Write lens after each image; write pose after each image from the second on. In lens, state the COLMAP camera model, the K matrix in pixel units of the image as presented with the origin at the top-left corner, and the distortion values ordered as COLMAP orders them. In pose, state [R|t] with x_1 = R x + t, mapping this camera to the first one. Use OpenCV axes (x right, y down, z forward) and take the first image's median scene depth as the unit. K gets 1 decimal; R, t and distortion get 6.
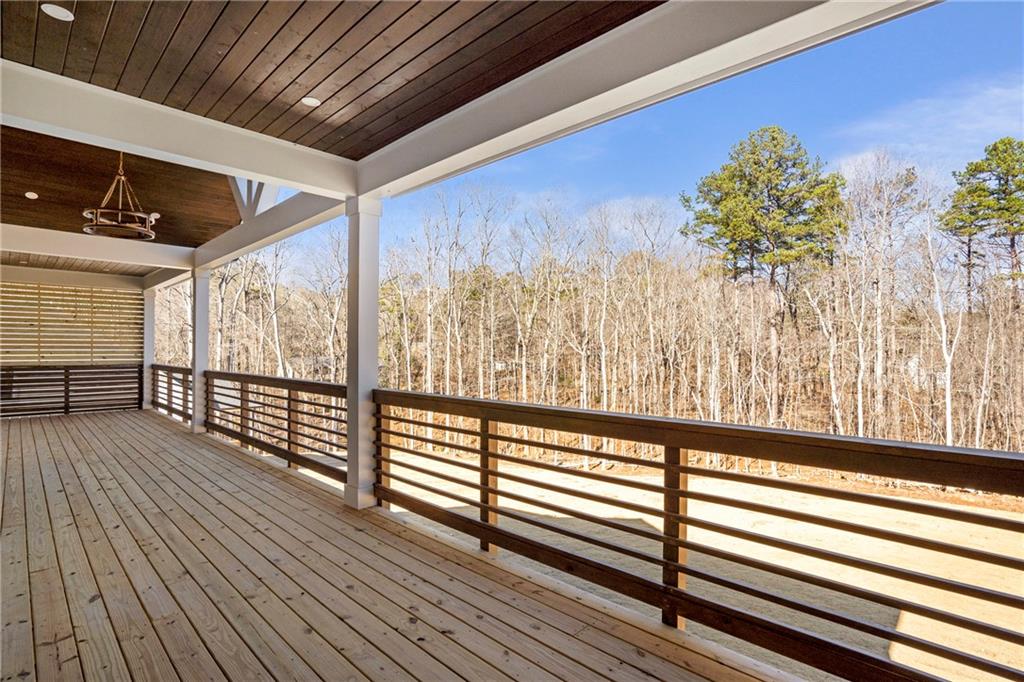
lens RADIAL K [[478.8, 0, 512.9], [0, 478.8, 347.4], [0, 0, 1]] dist [-0.001796, 0.000378]
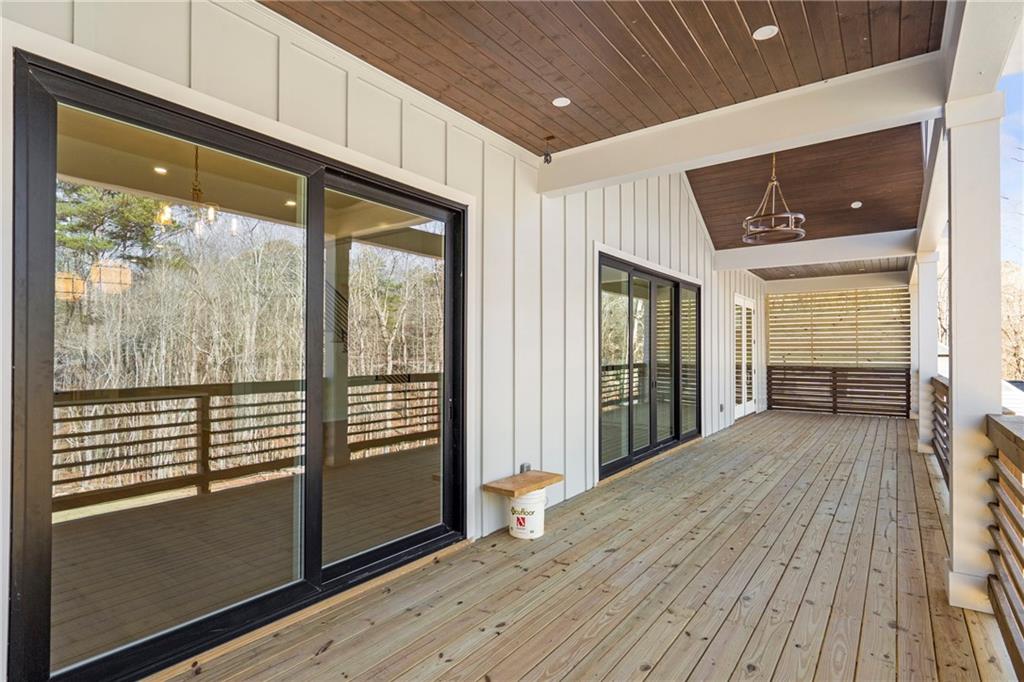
lens RADIAL K [[534.4, 0, 513.7], [0, 534.4, 341.3], [0, 0, 1]] dist [-0.005029, -0.001442]
pose [[0.146844, -0.023554, -0.988879, 0.300493], [0.005818, 0.999720, -0.022948, 0.011109], [0.989142, -0.002384, 0.146940, 0.364843]]
